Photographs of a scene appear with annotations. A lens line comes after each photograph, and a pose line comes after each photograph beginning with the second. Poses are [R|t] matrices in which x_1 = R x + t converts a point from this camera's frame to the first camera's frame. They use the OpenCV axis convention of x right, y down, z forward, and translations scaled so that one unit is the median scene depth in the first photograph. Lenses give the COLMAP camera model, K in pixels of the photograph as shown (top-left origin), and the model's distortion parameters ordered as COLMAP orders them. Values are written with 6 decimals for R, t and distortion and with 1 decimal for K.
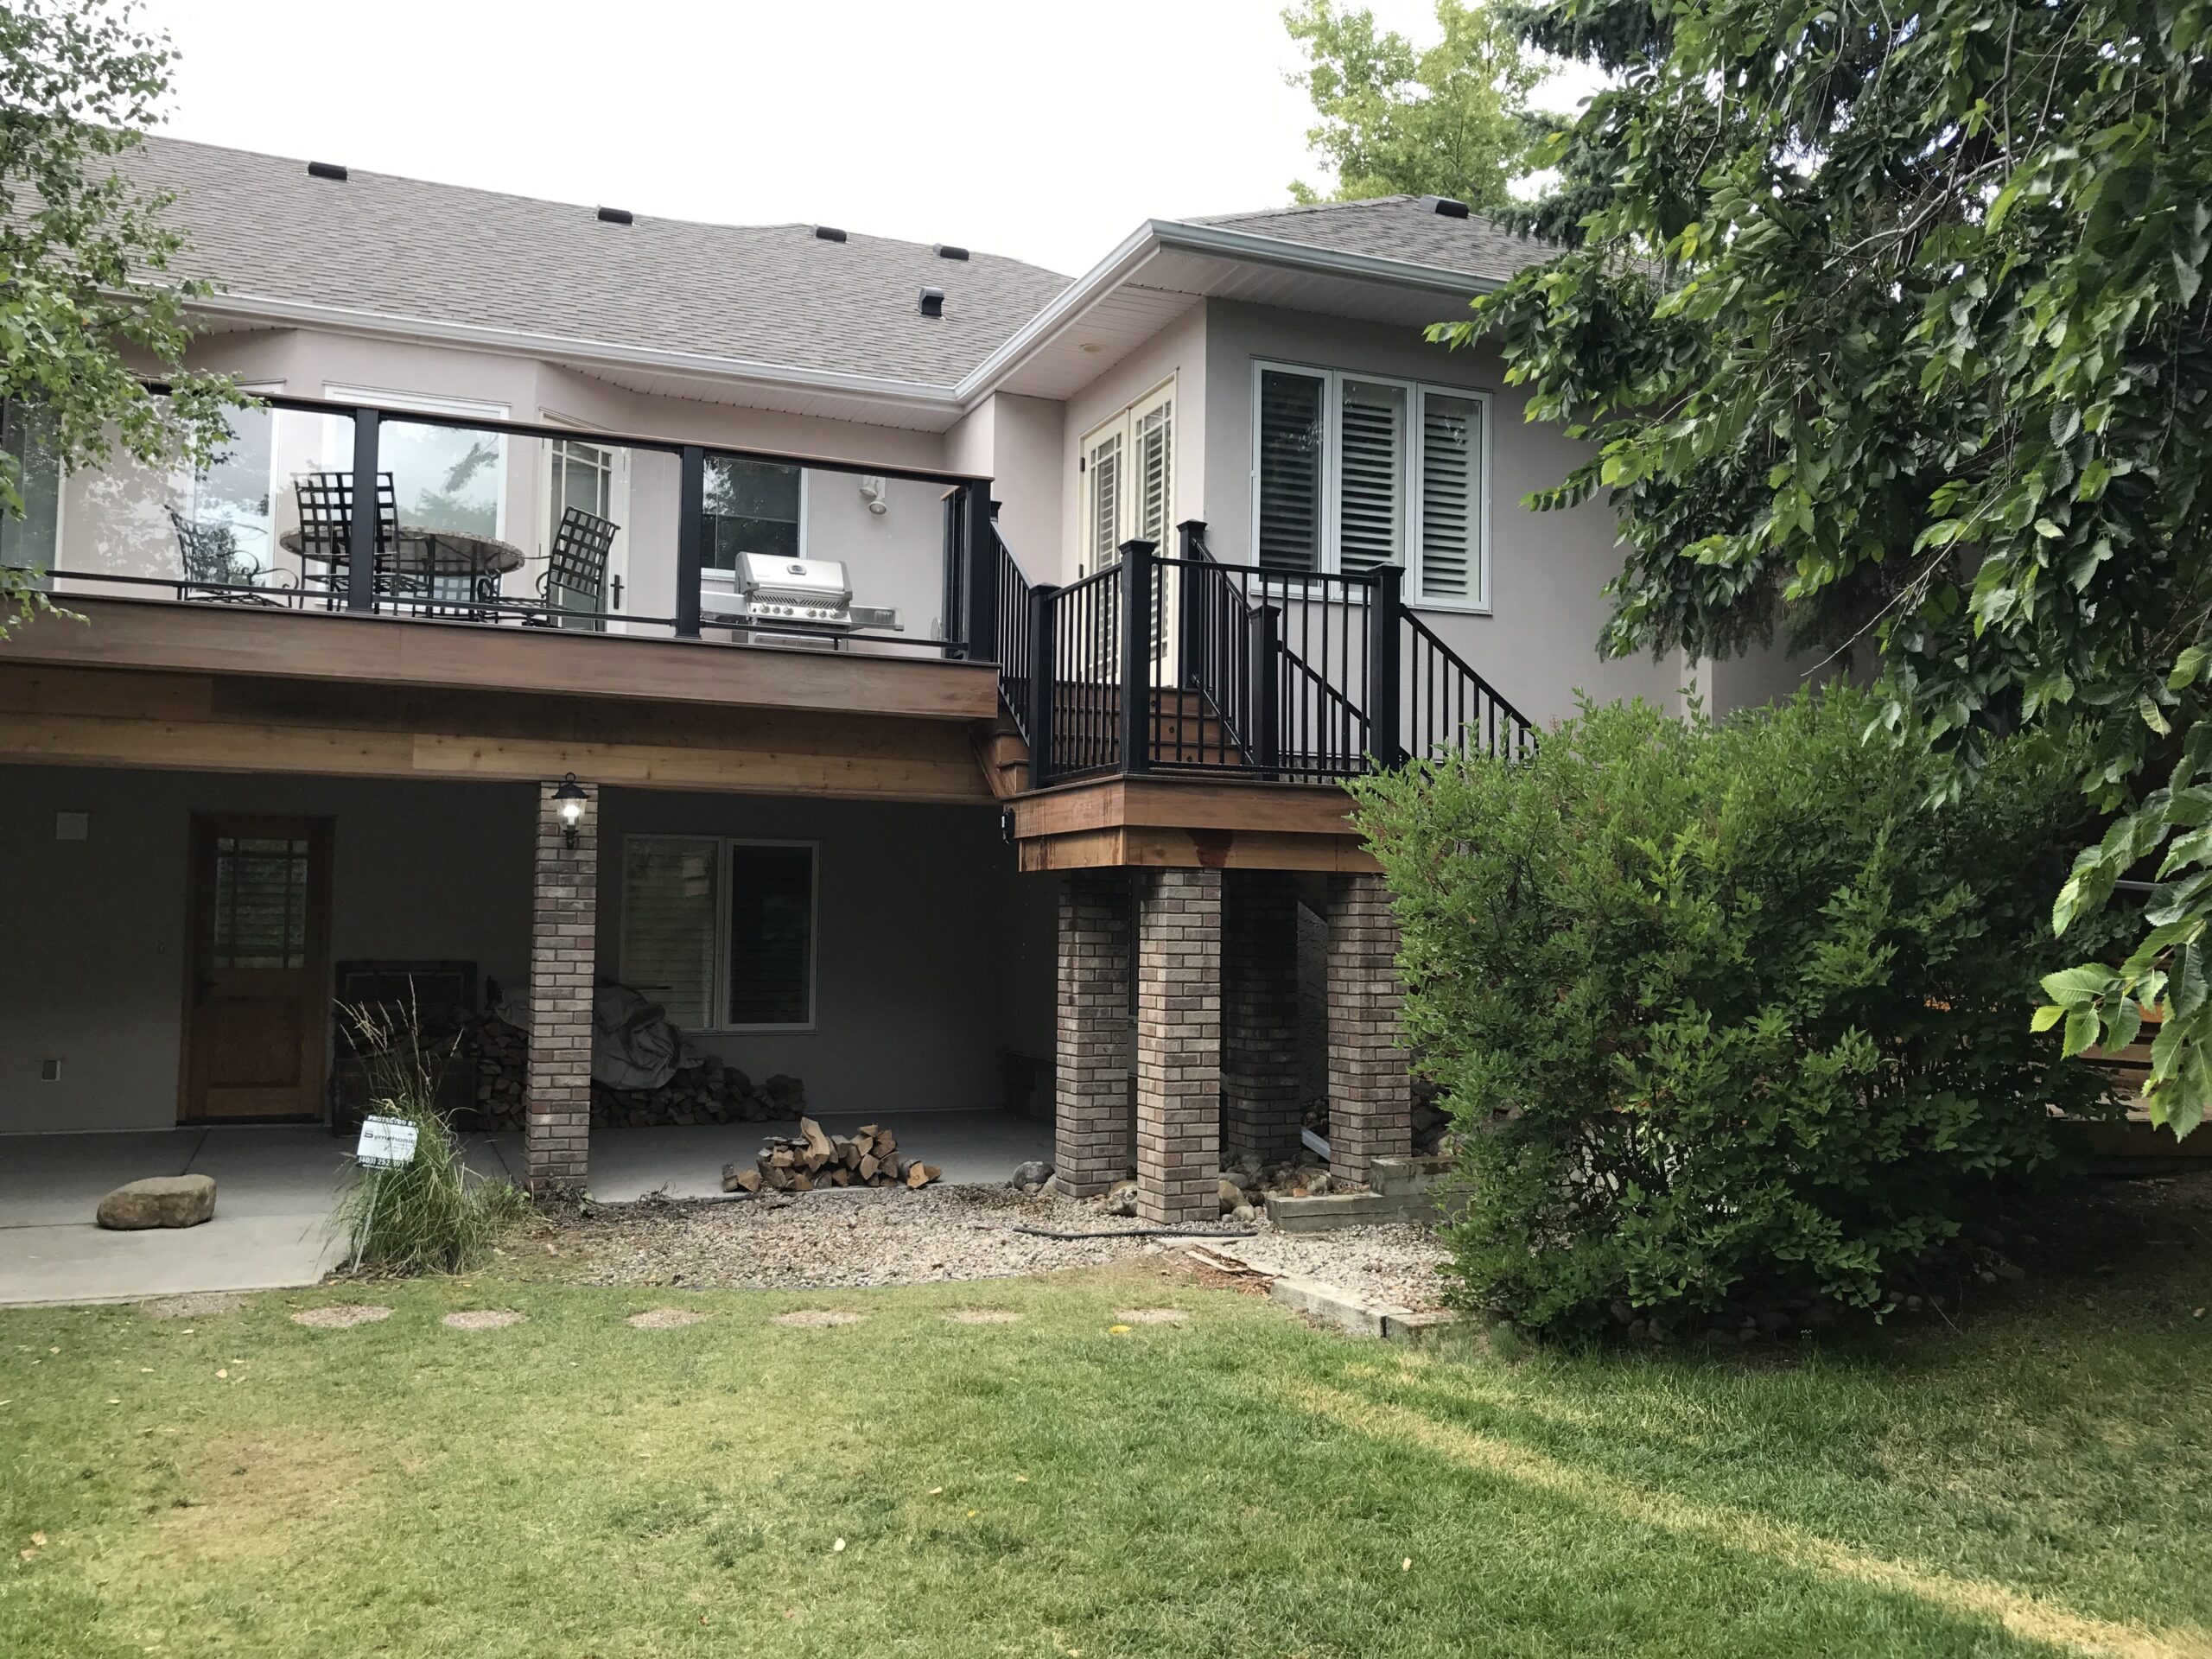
lens RADIAL K [[1769.3, 0, 1106.0], [0, 1769.3, 829.5], [0, 0, 1]] dist [0.060713, -0.156369]
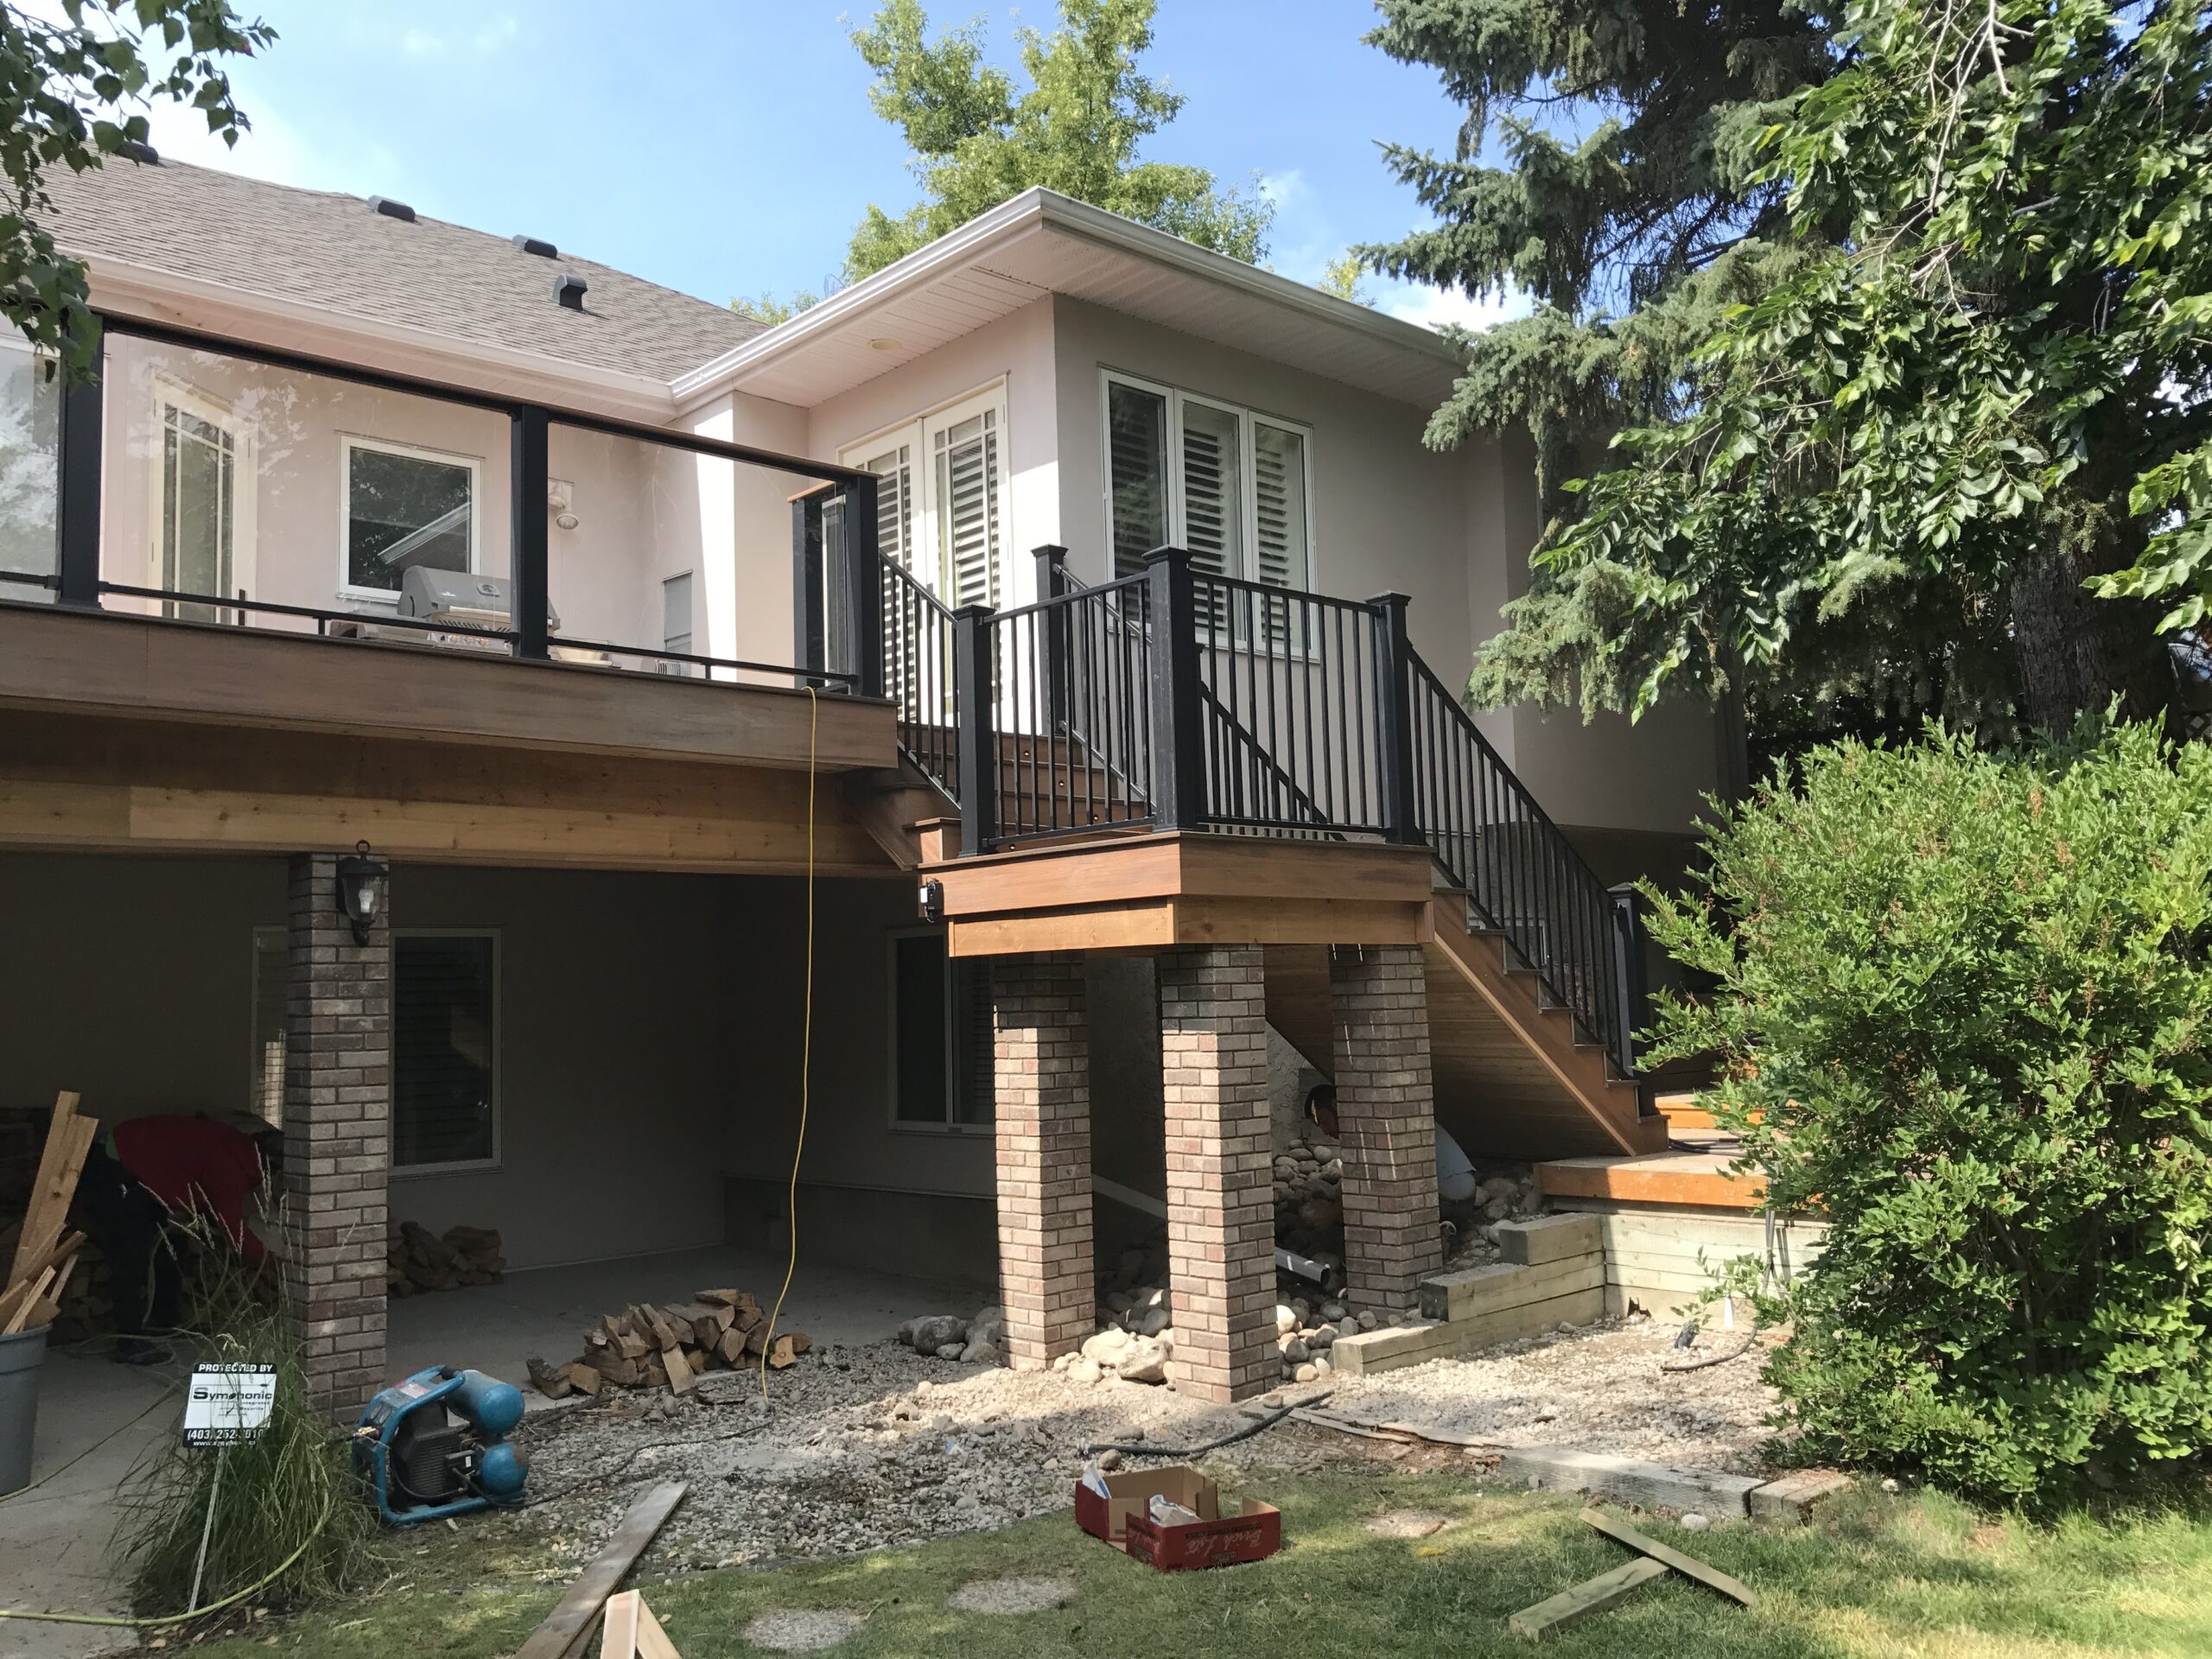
lens RADIAL K [[1769.3, 0, 1106.0], [0, 1769.3, 829.5], [0, 0, 1]] dist [0.060713, -0.156369]
pose [[0.941476, -0.008231, 0.336979, -0.253504], [0.022543, 0.999001, -0.038580, -0.001611], [-0.336325, 0.043918, 0.940721, 0.212252]]
